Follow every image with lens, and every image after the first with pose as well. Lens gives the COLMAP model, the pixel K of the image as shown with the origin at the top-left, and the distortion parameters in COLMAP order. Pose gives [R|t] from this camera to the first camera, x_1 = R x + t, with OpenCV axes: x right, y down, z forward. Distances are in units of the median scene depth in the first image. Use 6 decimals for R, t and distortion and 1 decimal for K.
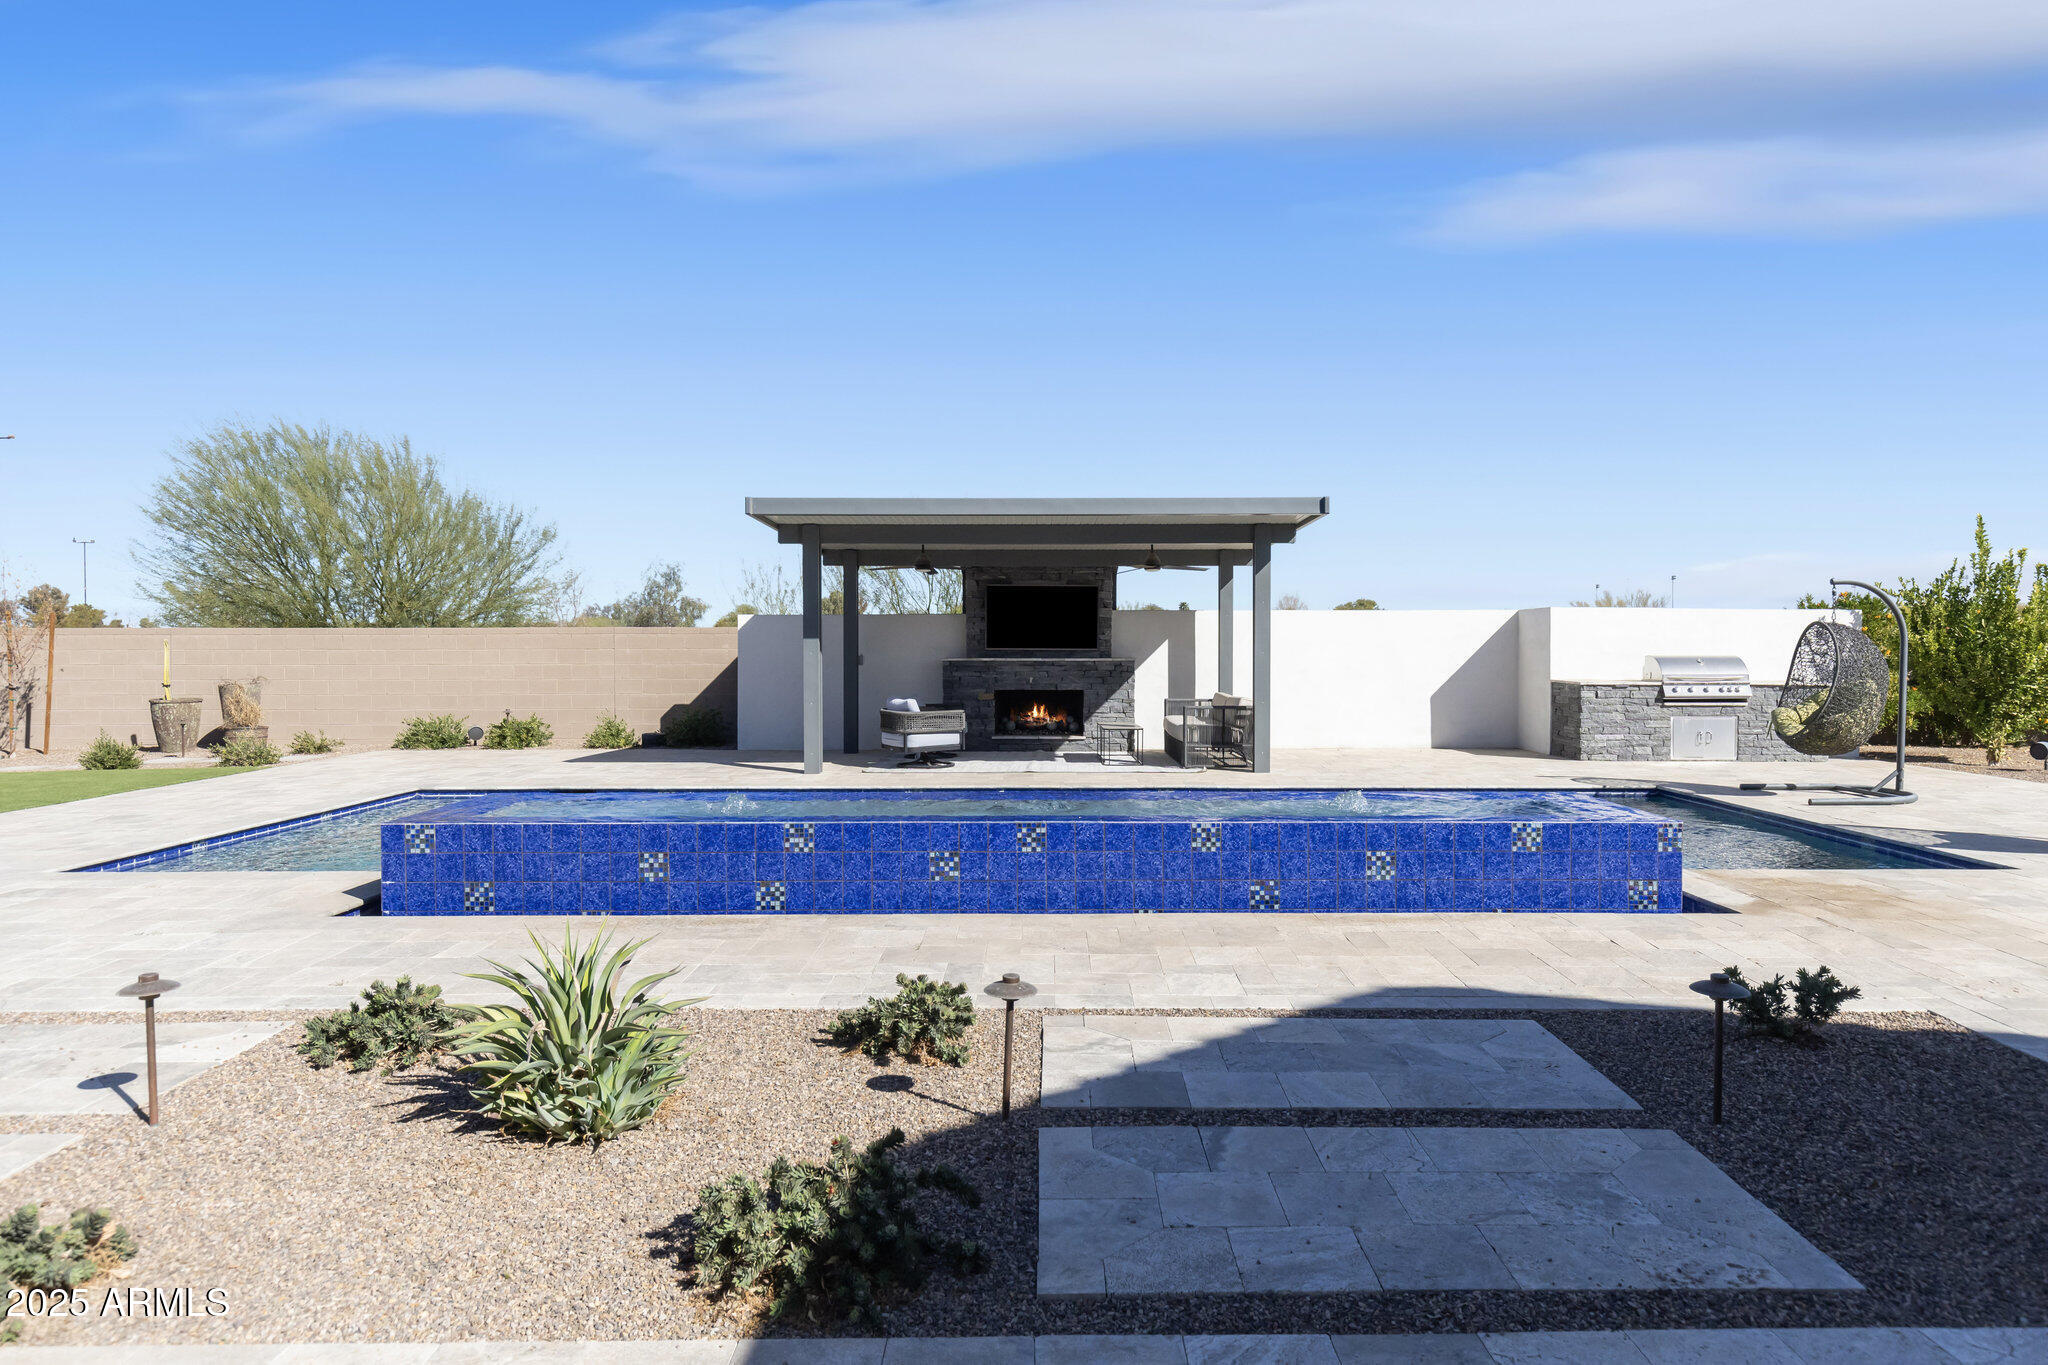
lens RADIAL K [[1299.4, 0, 1046.4], [0, 1299.4, 680.2], [0, 0, 1]] dist [0.000624, -0.000385]
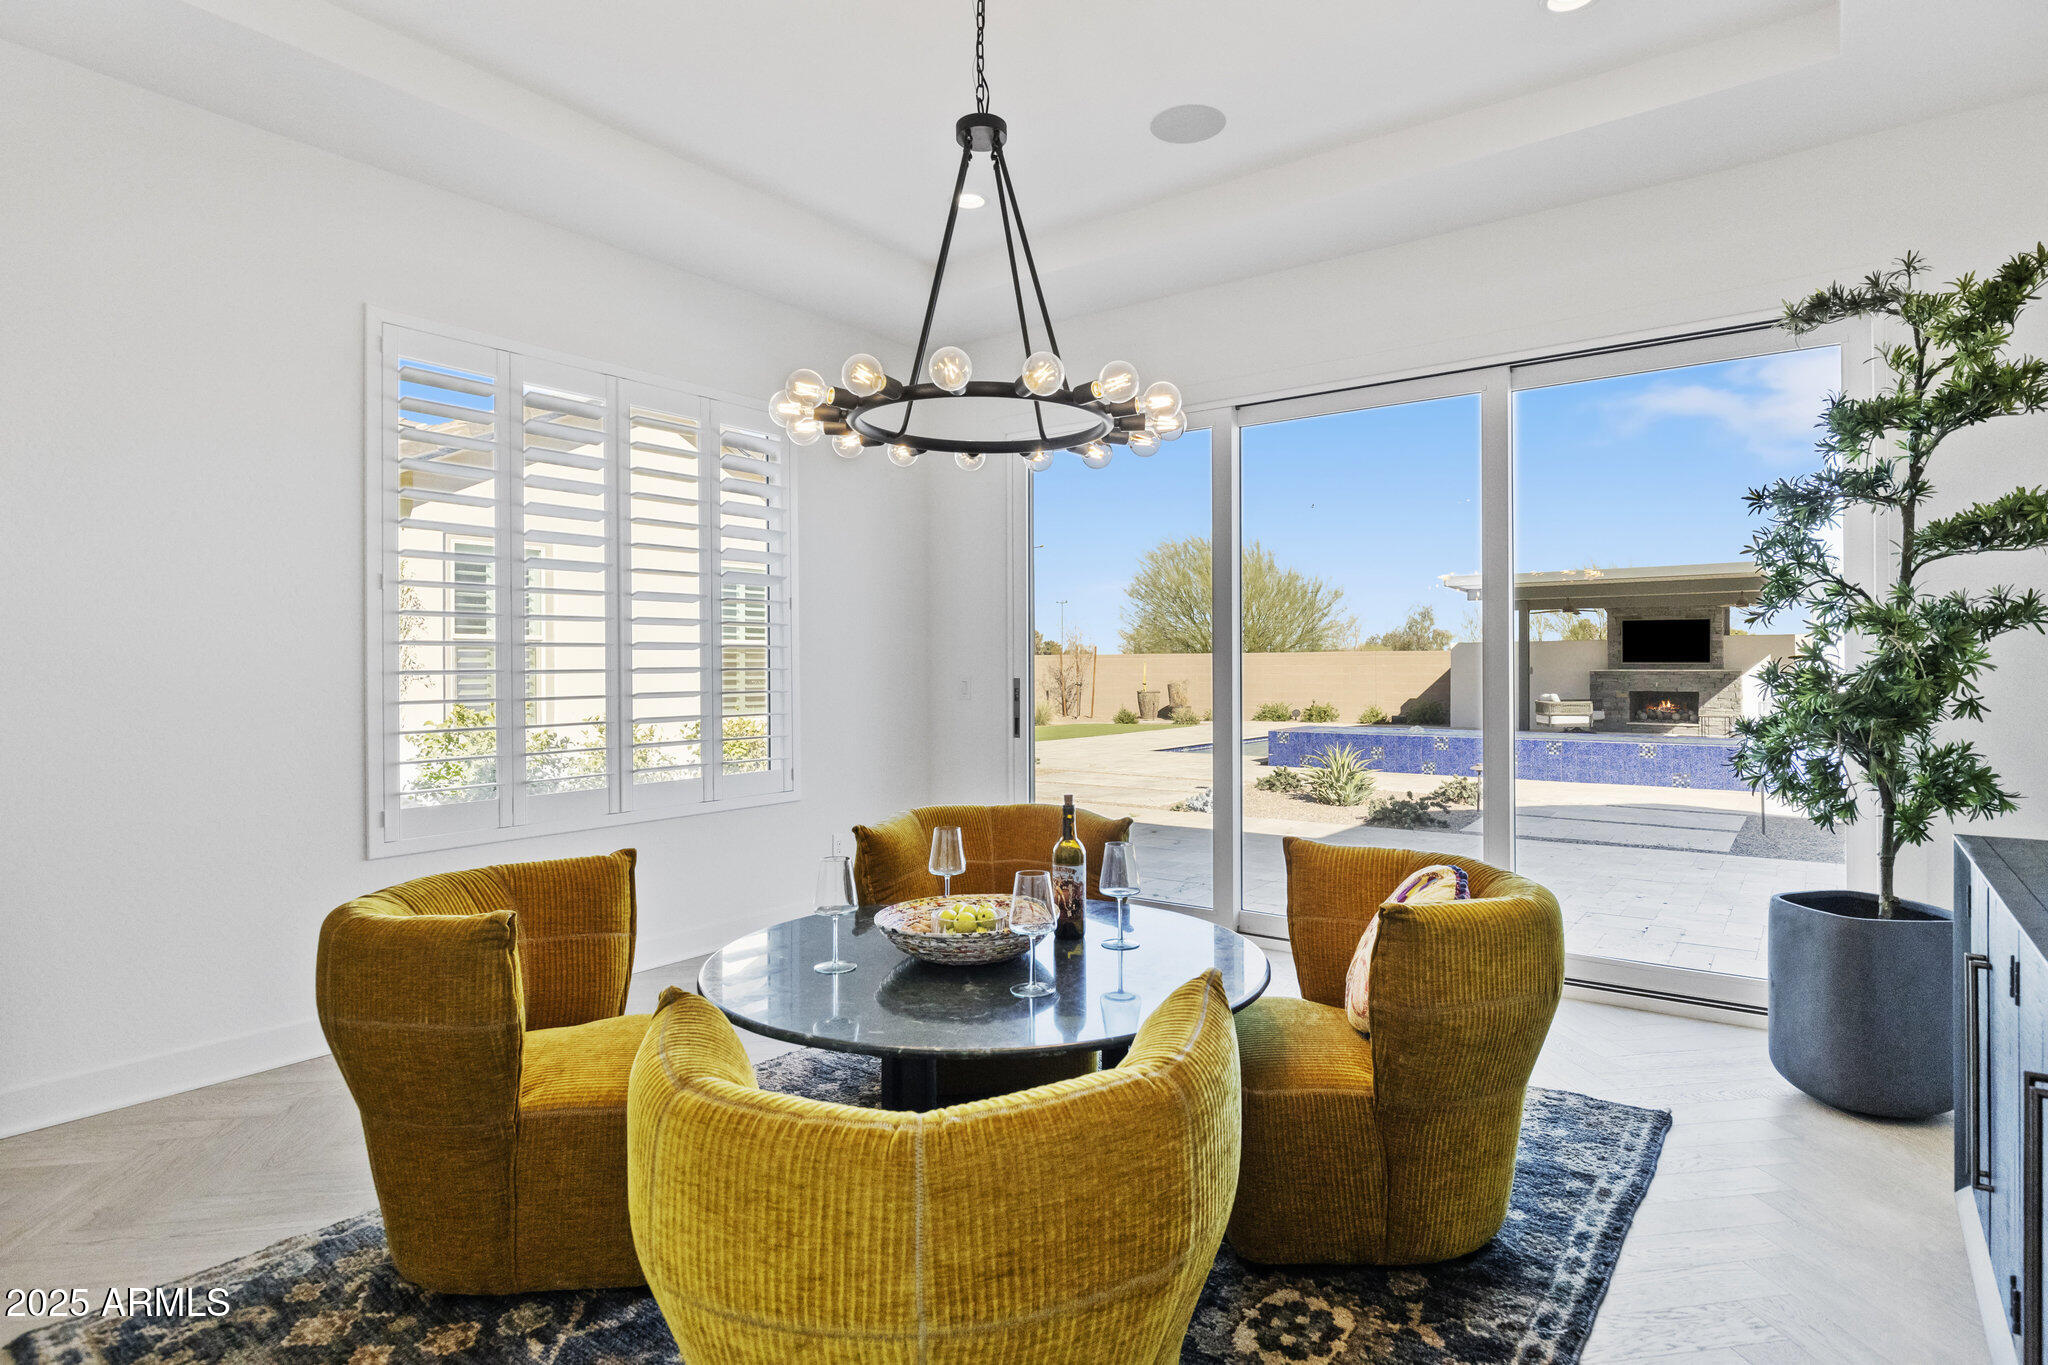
lens RADIAL K [[1082.2, 0, 1055.4], [0, 1082.2, 659.6], [0, 0, 1]] dist [0.000456, -0.000319]
pose [[0.811909, -0.005400, -0.583760, 0.156781], [-0.014594, 0.999457, -0.029544, 0.018536], [0.583602, 0.032506, 0.811389, -0.395246]]
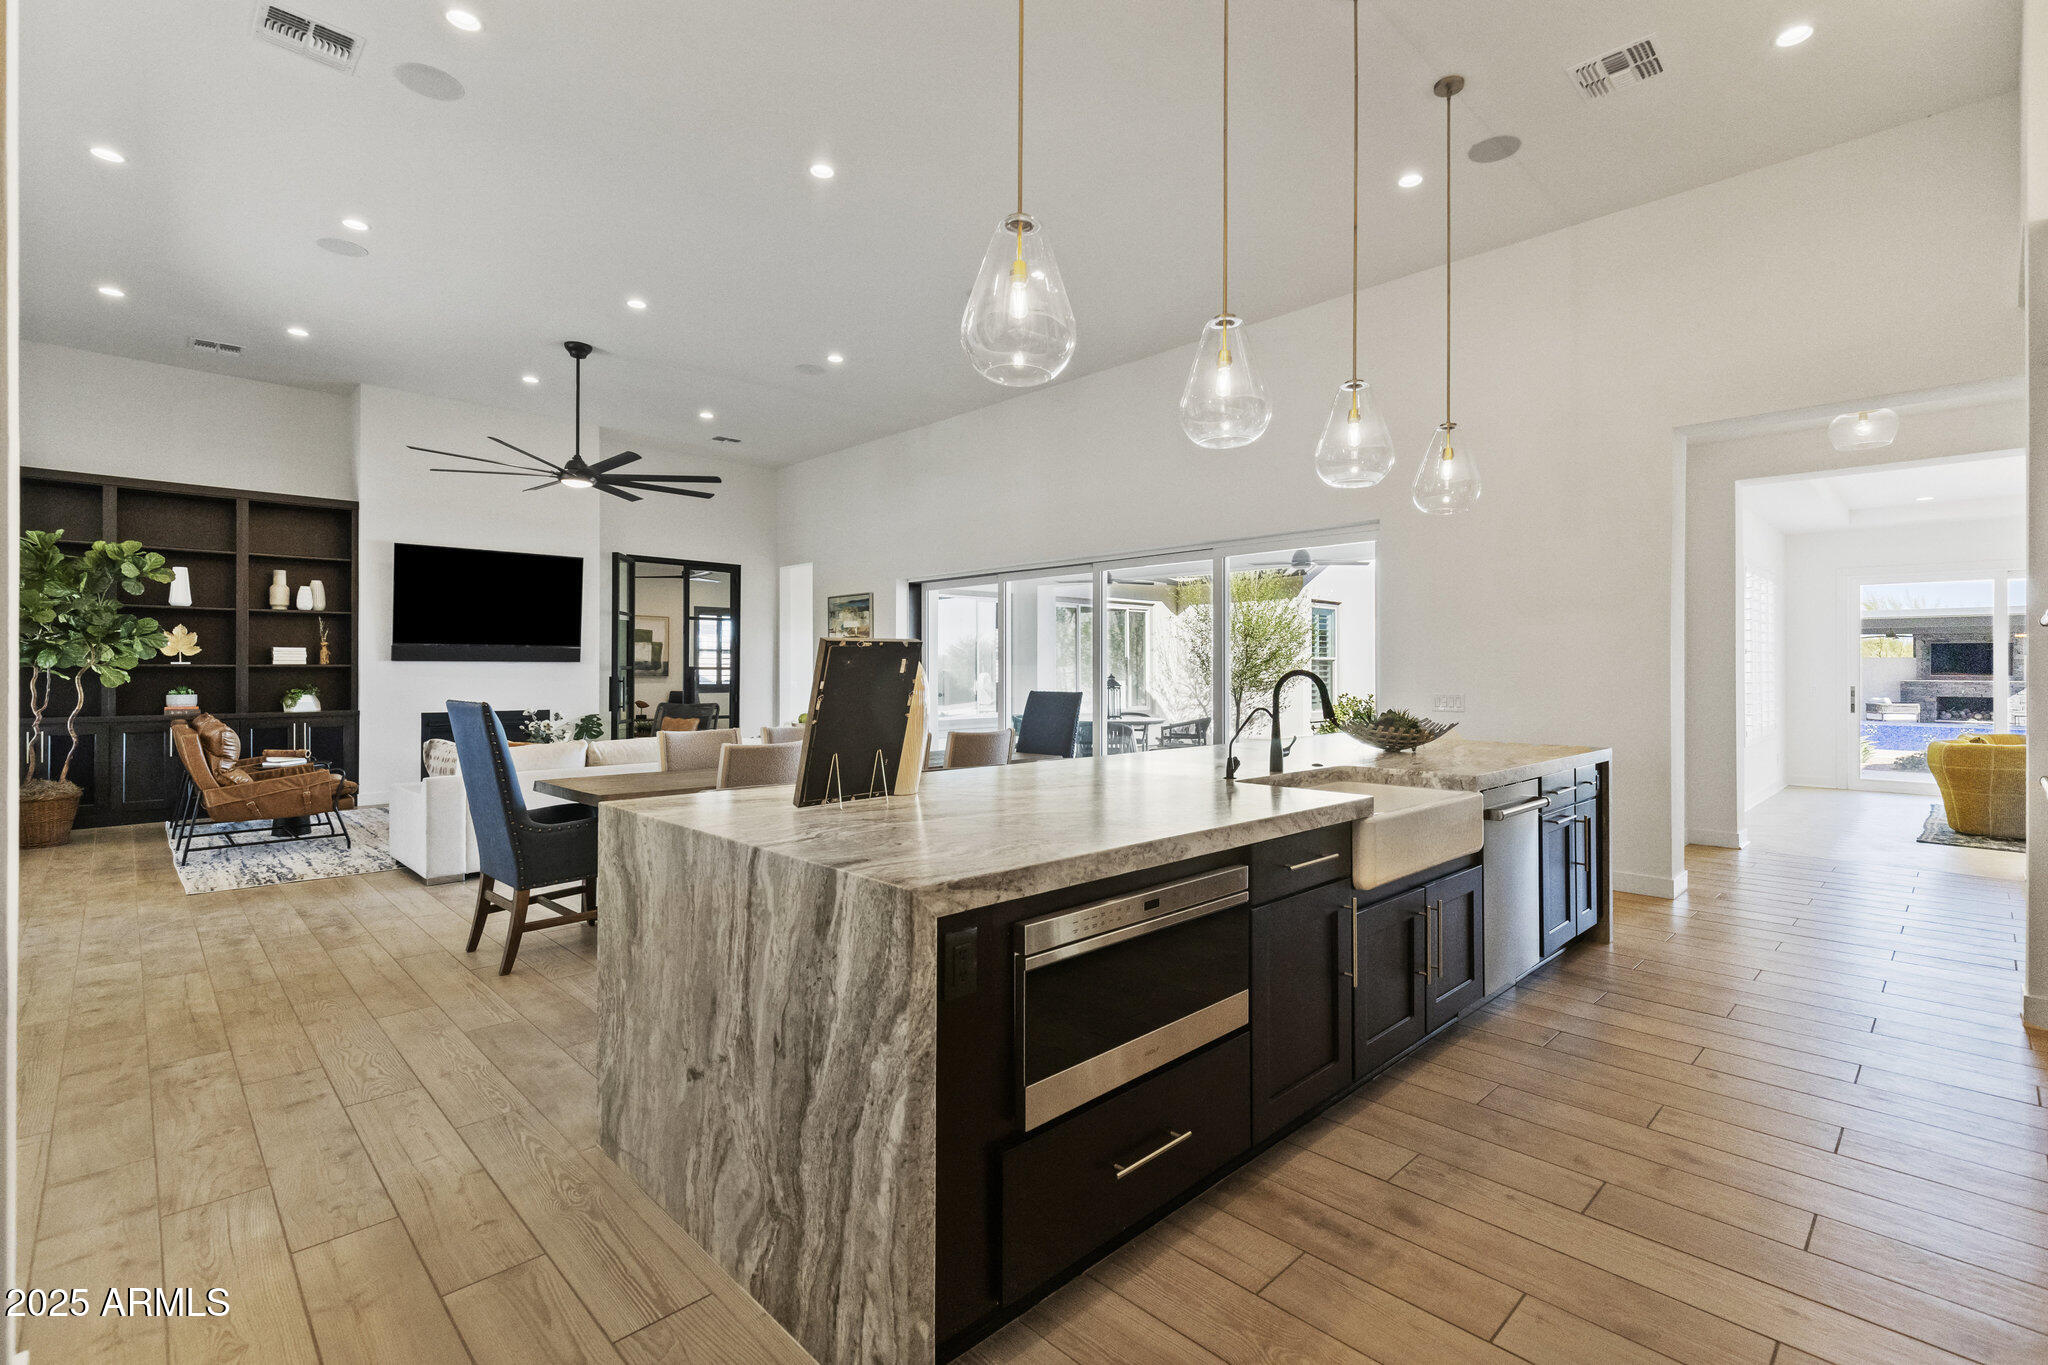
lens RADIAL K [[925.4, 0, 1044.7], [0, 925.4, 665.8], [0, 0, 1]] dist [0.004612, 0.000645]
pose [[0.712959, -0.000947, -0.701205, -0.015551], [-0.023128, 0.999423, -0.024865, 0.029817], [0.700824, 0.033945, 0.712526, -0.990530]]
